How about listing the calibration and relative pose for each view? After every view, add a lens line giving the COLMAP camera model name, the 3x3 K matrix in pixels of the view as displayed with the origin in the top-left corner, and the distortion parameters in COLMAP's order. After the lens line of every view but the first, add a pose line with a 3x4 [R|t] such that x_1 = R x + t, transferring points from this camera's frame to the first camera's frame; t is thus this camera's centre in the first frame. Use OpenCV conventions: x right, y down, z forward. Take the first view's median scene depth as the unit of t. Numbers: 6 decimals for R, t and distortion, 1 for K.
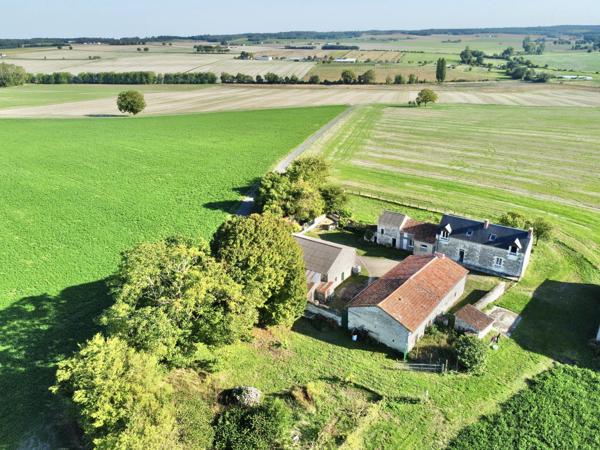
lens RADIAL K [[452.4, 0, 300.0], [0, 452.4, 225.0], [0, 0, 1]] dist [-0.004521, -0.006668]
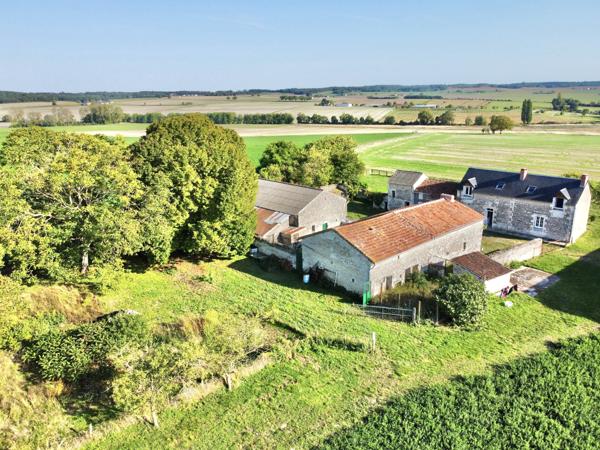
lens RADIAL K [[452.4, 0, 300.0], [0, 452.4, 225.0], [0, 0, 1]] dist [-0.004521, -0.006668]
pose [[0.983633, 0.045882, -0.174247, 0.172348], [-0.064870, 0.992366, -0.104886, 0.176199], [0.168104, 0.114473, 0.979100, 0.199764]]
